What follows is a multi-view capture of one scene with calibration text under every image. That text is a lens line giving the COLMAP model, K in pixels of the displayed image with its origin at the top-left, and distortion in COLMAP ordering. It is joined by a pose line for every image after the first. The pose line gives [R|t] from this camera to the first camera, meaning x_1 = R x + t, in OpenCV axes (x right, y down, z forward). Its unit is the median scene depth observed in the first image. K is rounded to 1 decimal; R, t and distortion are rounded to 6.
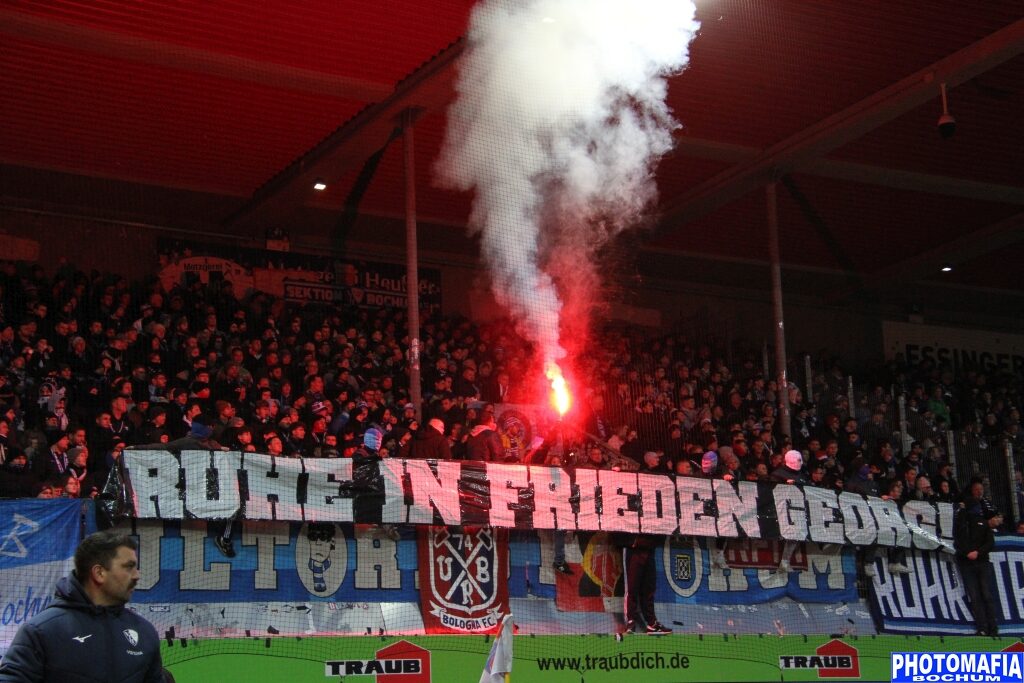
lens RADIAL K [[1735.1, 0, 510.7], [0, 1735.1, 377.2], [0, 0, 1]] dist [0.303374, 0.797472]
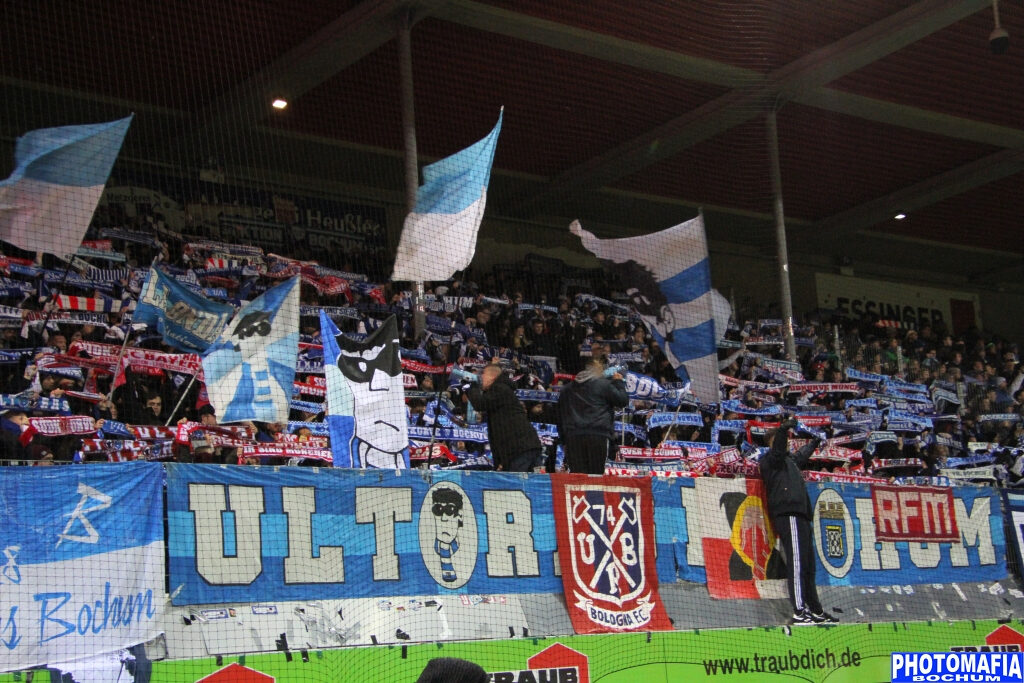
lens RADIAL K [[1649.1, 0, 512.4], [0, 1649.1, 361.7], [0, 0, 1]] dist [0.180420, 1.166504]
pose [[0.990944, -0.002137, 0.134256, -0.169230], [0.000935, 0.999959, 0.009016, 0.018479], [-0.134270, -0.008808, 0.990906, 0.262942]]
